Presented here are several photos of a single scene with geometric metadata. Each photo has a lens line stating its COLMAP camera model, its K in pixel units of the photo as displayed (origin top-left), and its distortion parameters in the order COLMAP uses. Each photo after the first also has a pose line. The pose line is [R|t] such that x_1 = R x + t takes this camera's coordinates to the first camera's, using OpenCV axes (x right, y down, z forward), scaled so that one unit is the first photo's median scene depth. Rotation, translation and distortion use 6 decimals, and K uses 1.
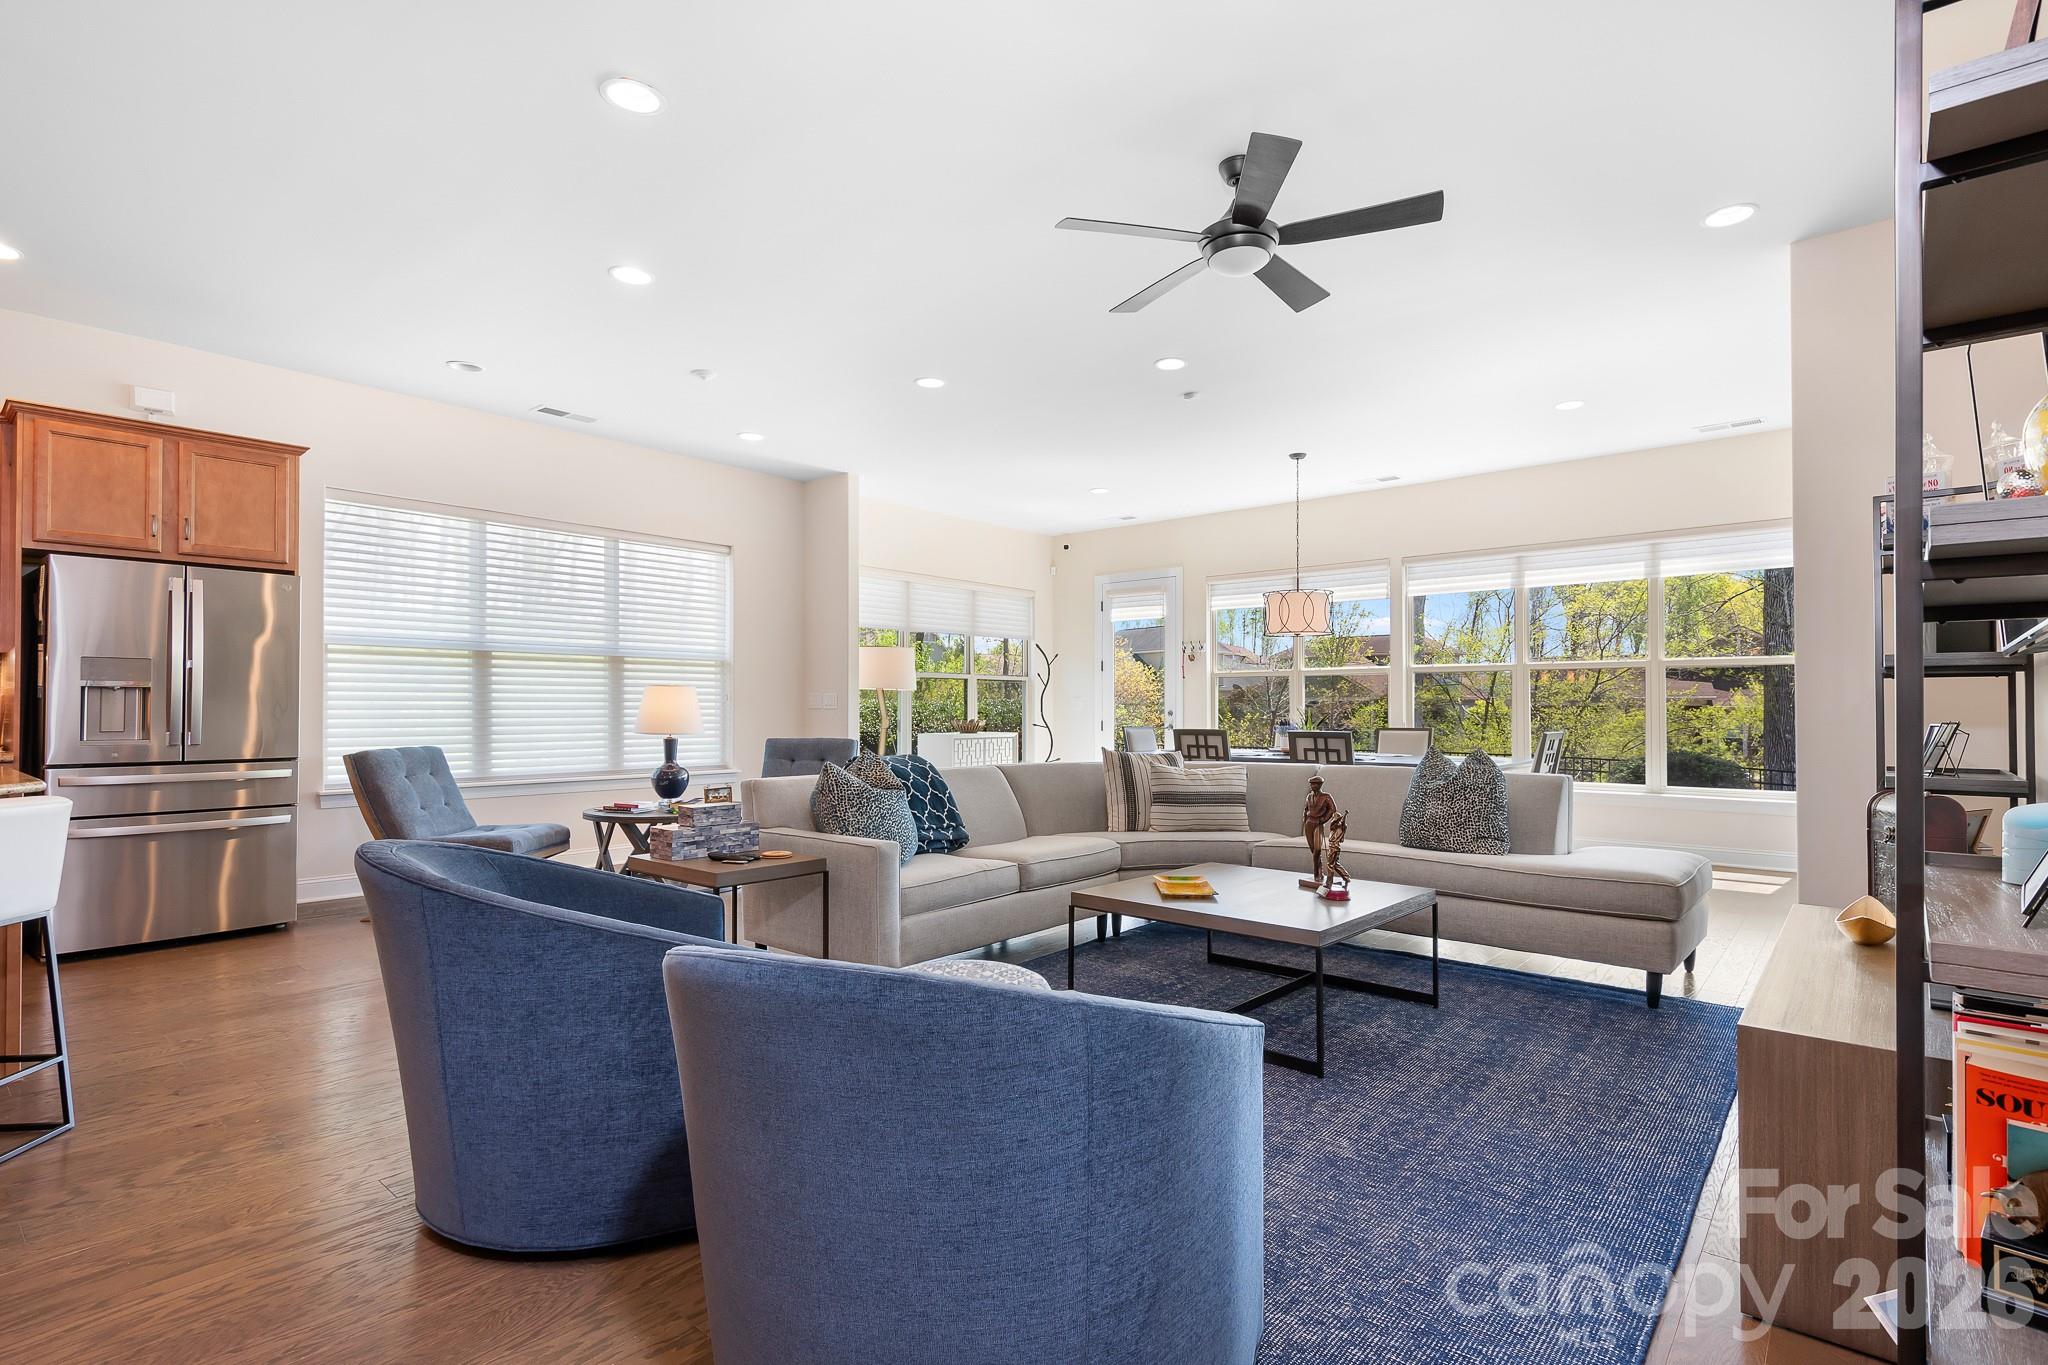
lens RADIAL K [[966.3, 0, 1005.2], [0, 966.3, 697.8], [0, 0, 1]] dist [0.012751, -0.001833]
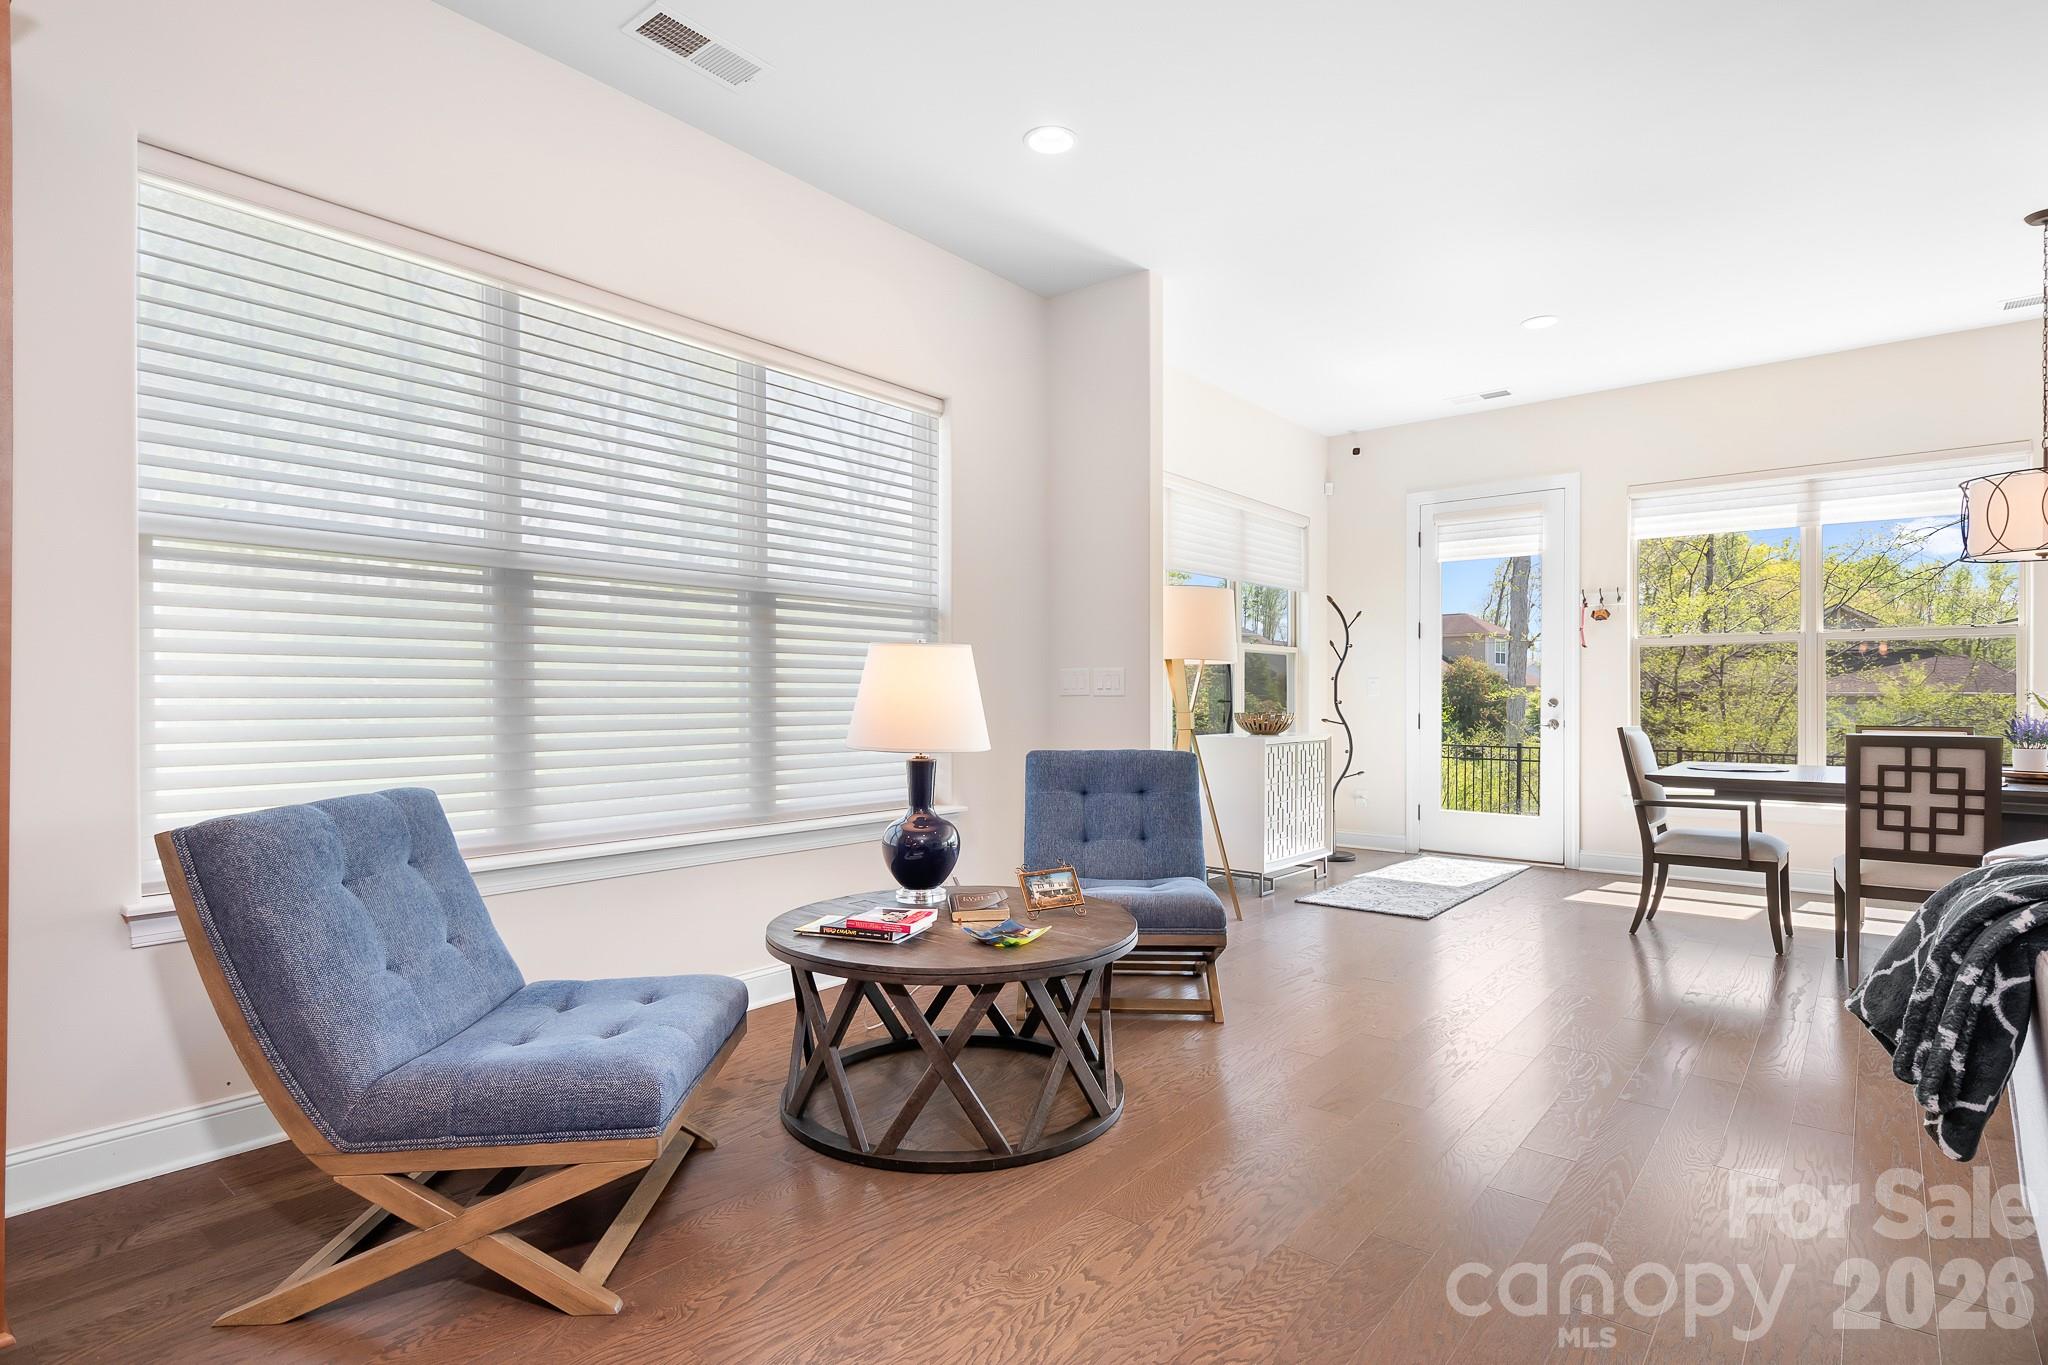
lens RADIAL K [[1020.1, 0, 1006.9], [0, 1020.1, 701.3], [0, 0, 1]] dist [0.013100, -0.006355]
pose [[0.999945, 0.000145, 0.010531, -0.380393], [-0.000318, 0.999864, 0.016484, 0.007630], [-0.010528, -0.016486, 0.999809, 0.625705]]
